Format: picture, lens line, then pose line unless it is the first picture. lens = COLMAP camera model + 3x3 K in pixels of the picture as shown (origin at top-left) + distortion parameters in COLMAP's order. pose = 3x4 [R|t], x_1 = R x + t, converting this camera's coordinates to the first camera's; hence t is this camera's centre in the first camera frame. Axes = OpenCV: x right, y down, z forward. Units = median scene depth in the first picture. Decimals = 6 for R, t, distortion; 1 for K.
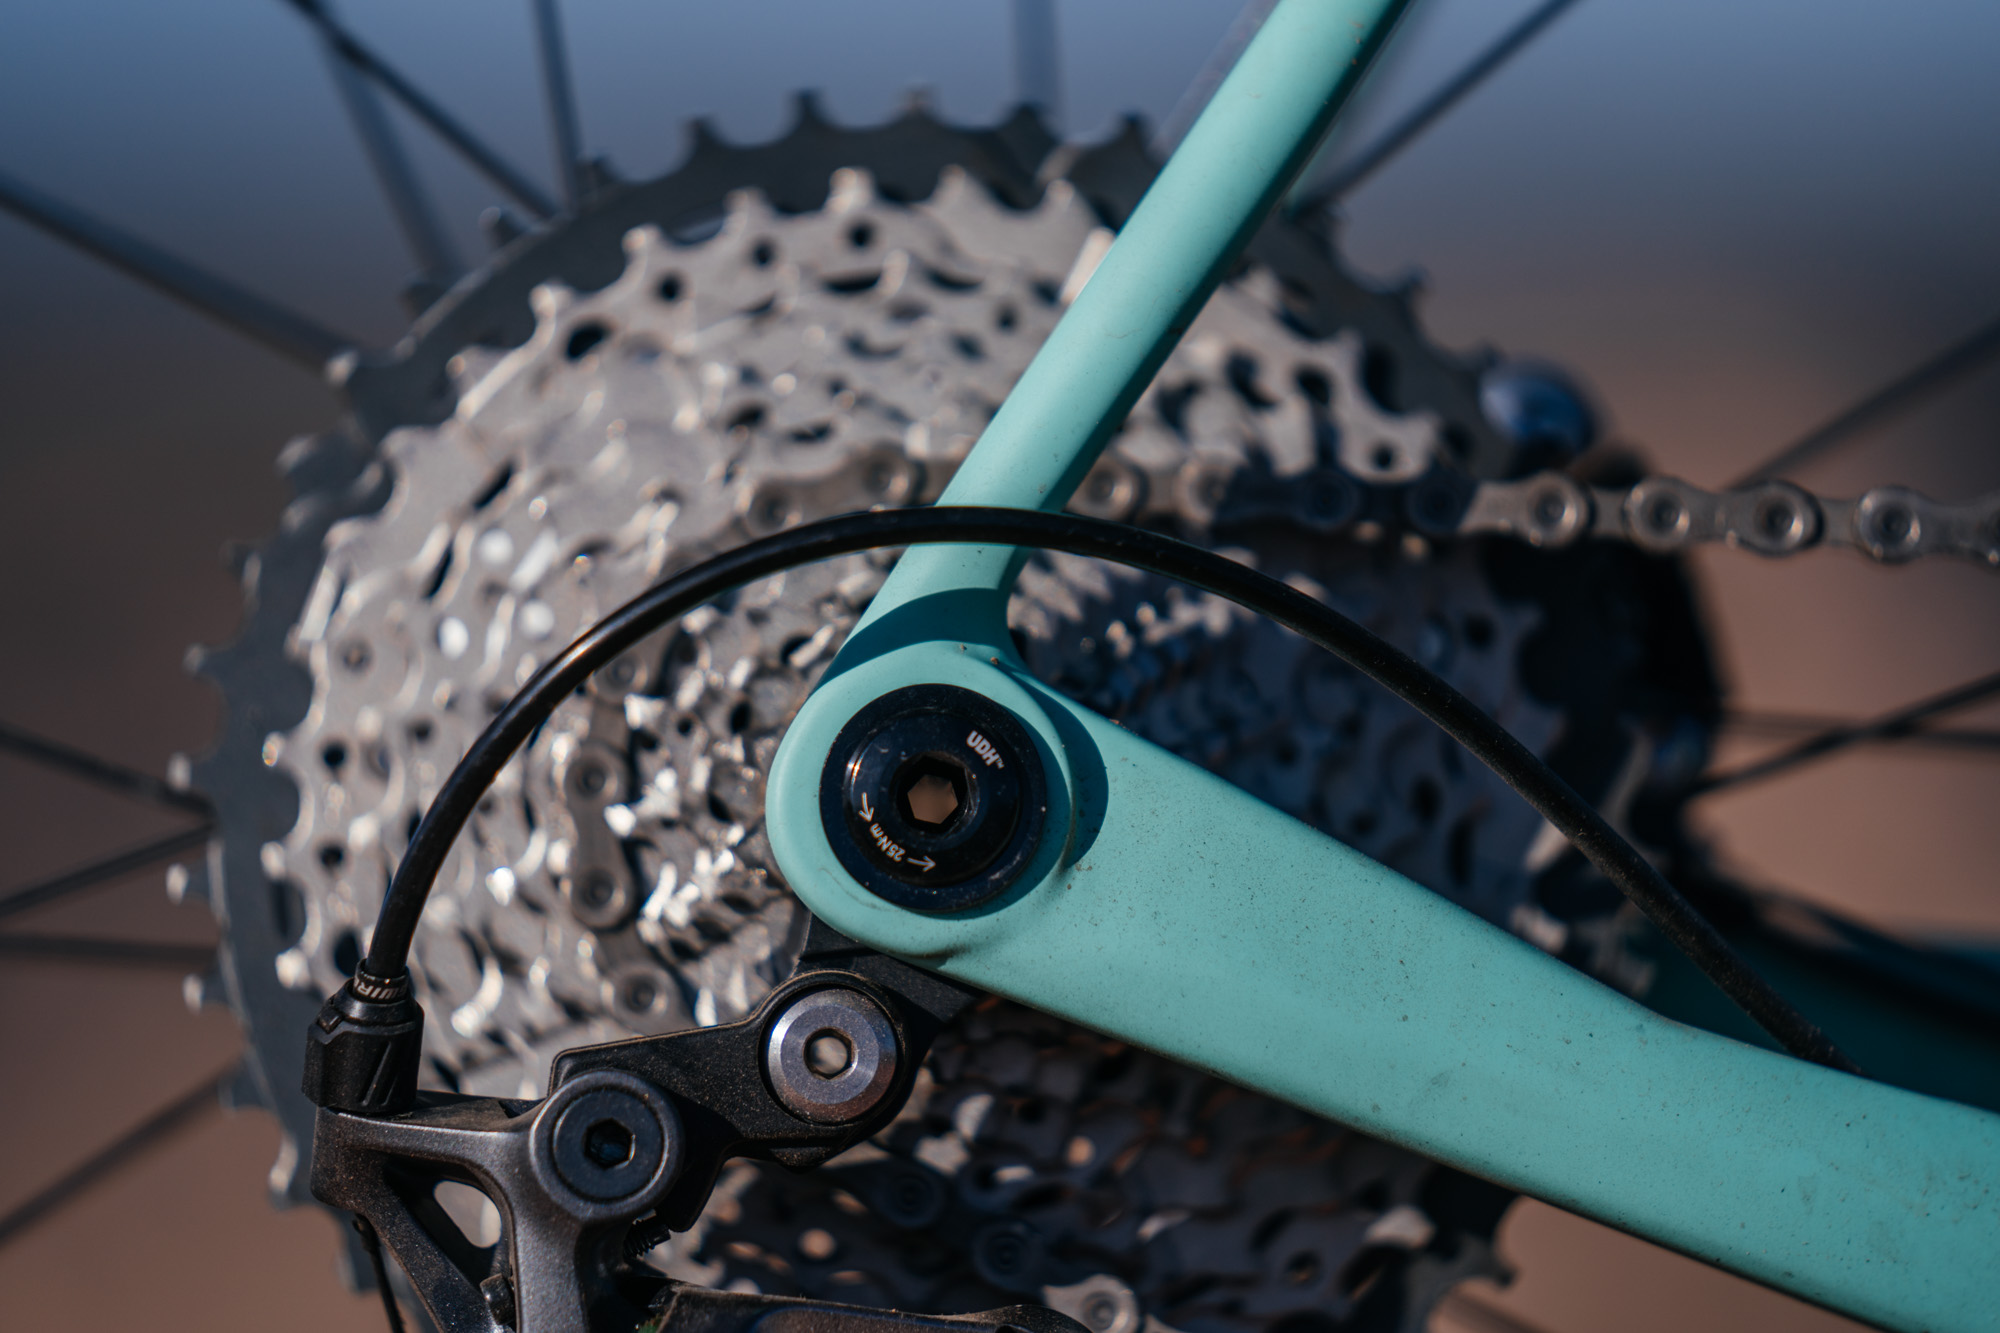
lens RADIAL K [[11481.6, 0, 1000.0], [0, 11481.6, 666.5], [0, 0, 1]] dist [2.334373, -0.758828]
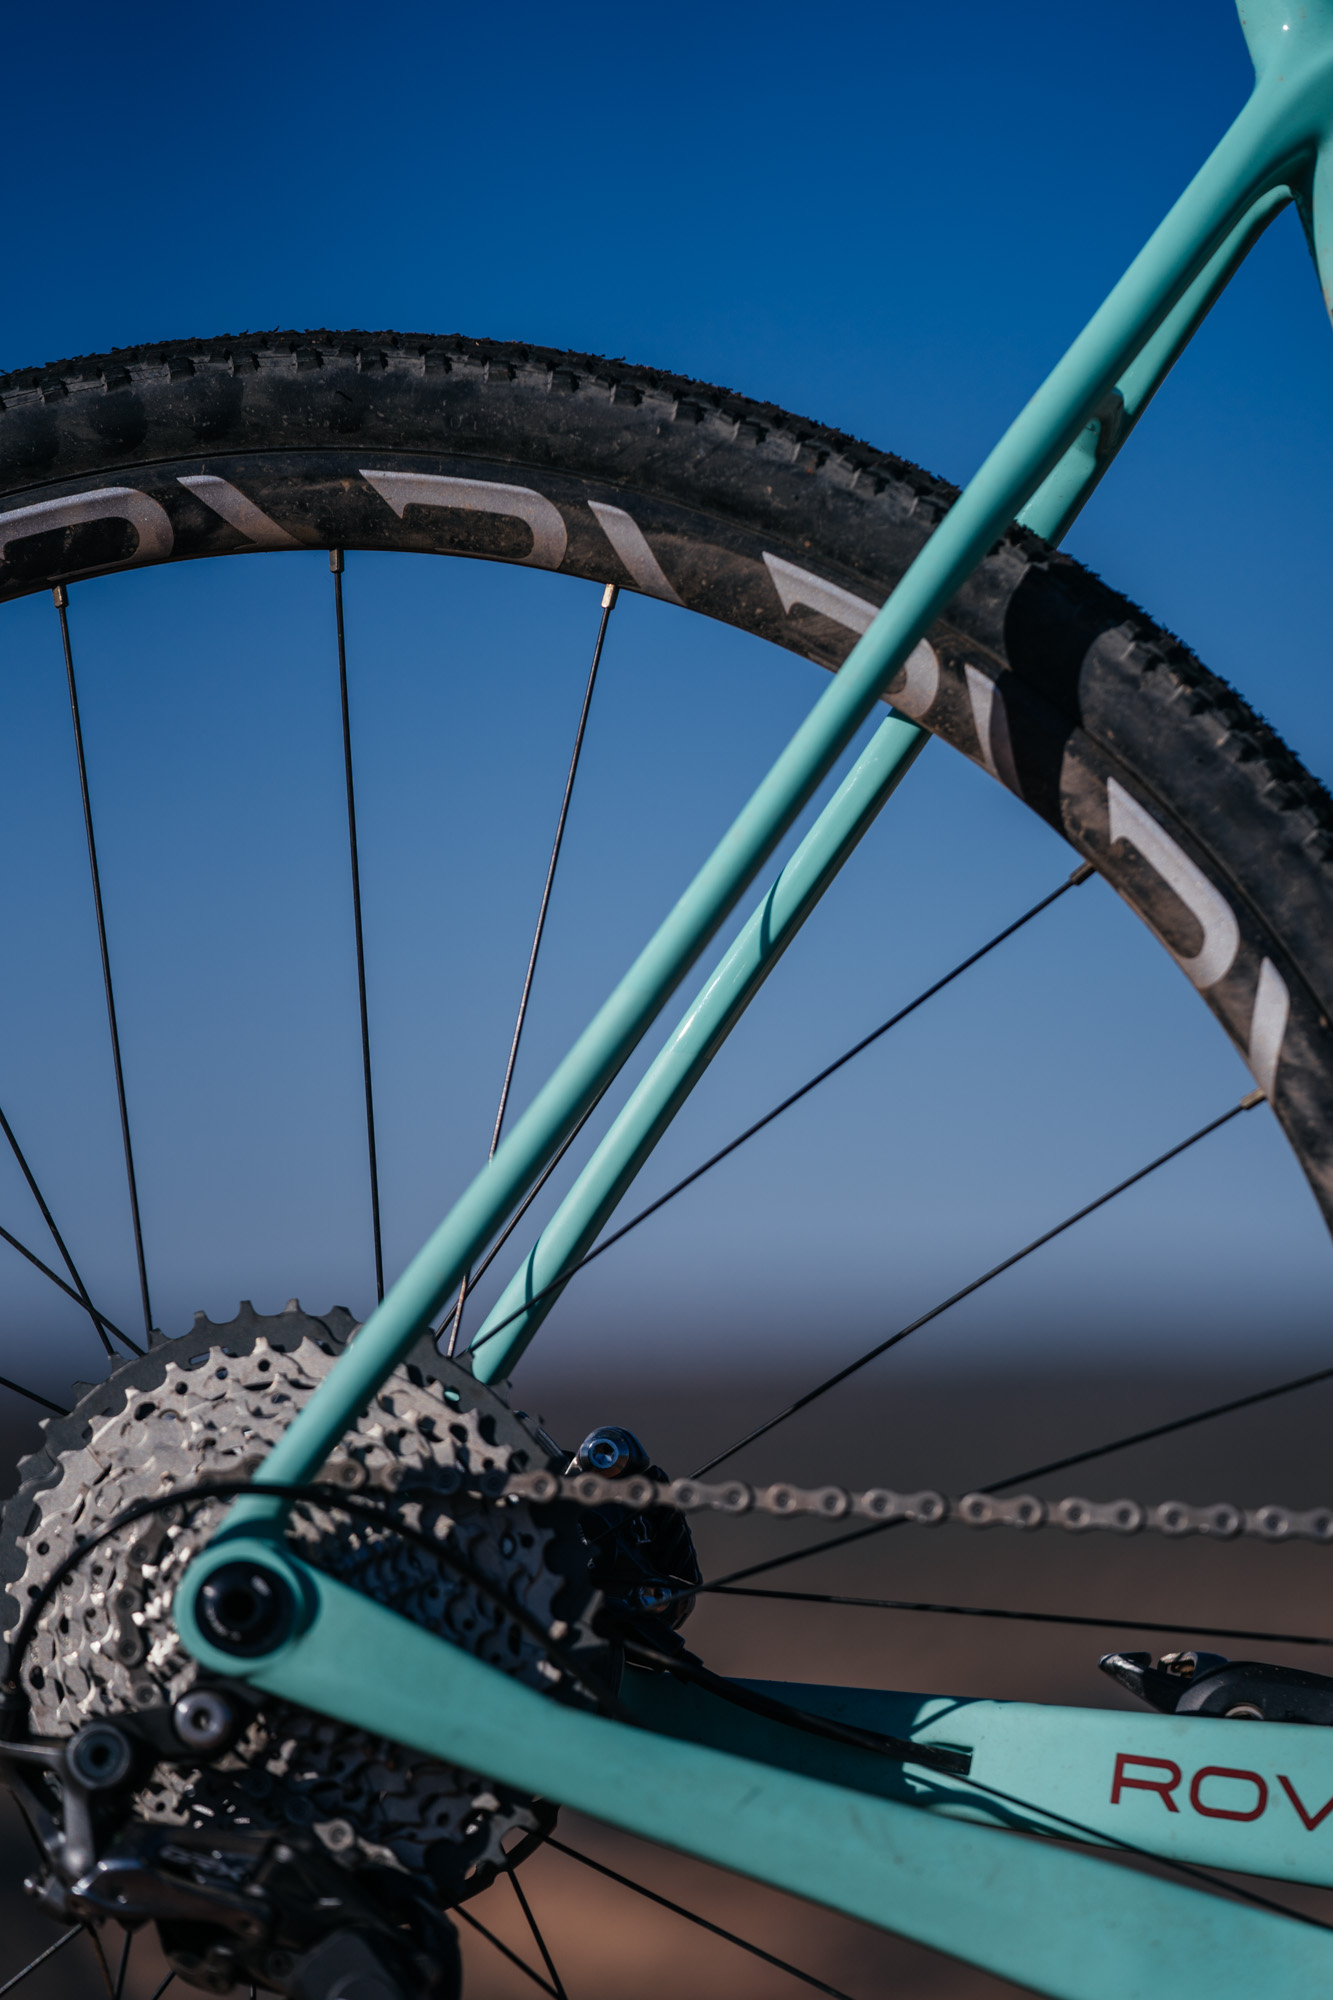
lens RADIAL K [[7883.9, 0, 666.5], [0, 7883.9, 1000.0], [0, 0, 1]] dist [0.226665, 1.467117]
pose [[0.984129, -0.004734, -0.177392, 0.349813], [-0.009746, 0.996693, -0.080670, 0.016328], [0.177187, 0.081119, 0.980828, -0.539769]]
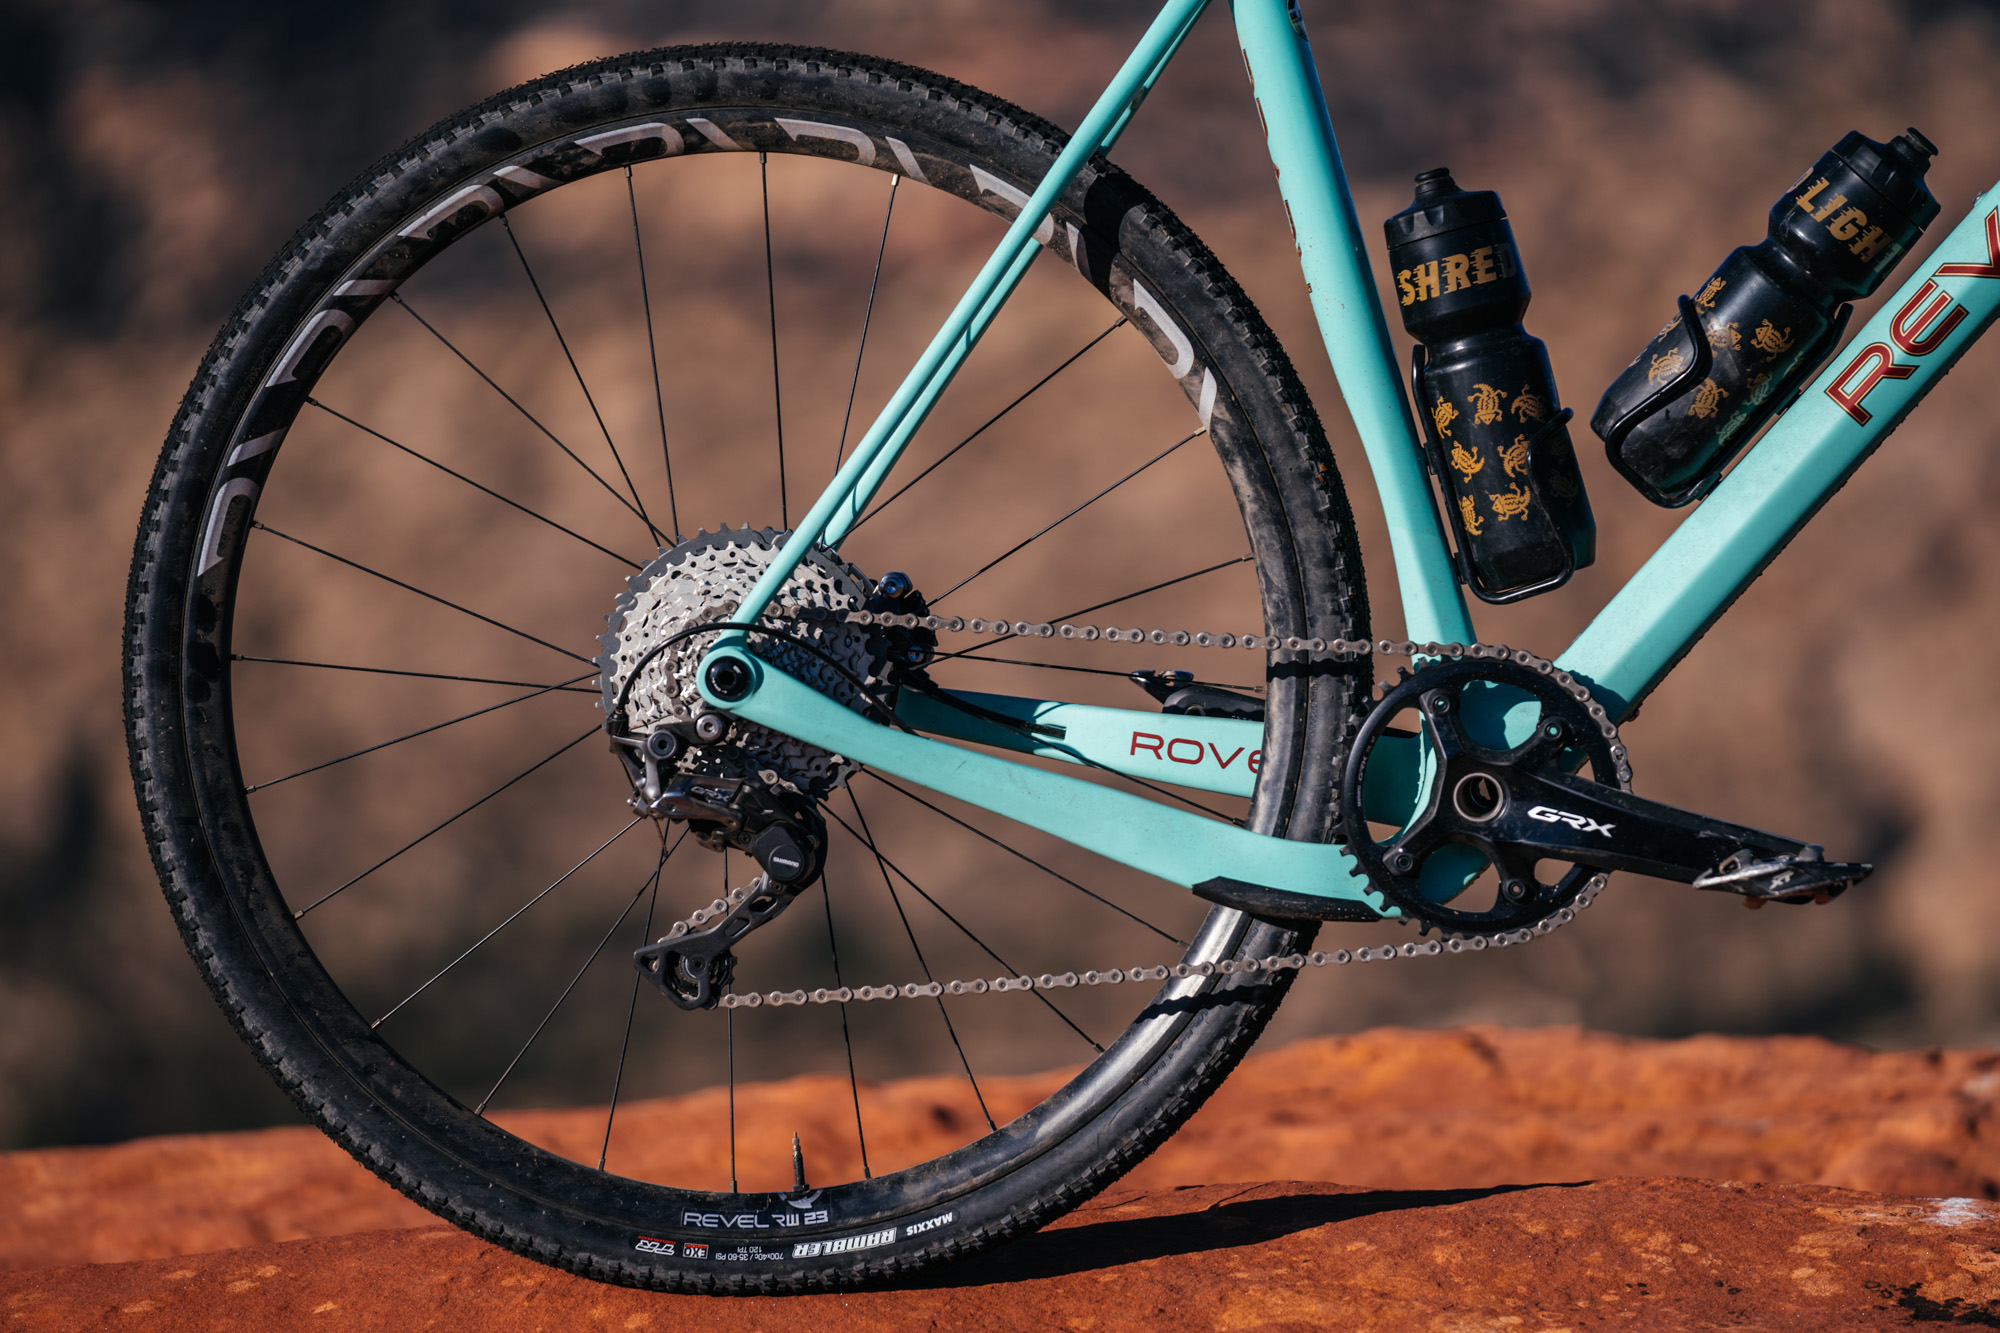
lens RADIAL K [[10331.9, 0, 1000.0], [0, 10331.9, 666.5], [0, 0, 1]] dist [1.421485, -5.414406]
pose [[0.987736, 0.028688, -0.153472, 0.779086], [-0.014302, 0.995466, 0.094033, -0.406695], [0.155474, -0.090685, 0.983669, -3.316544]]
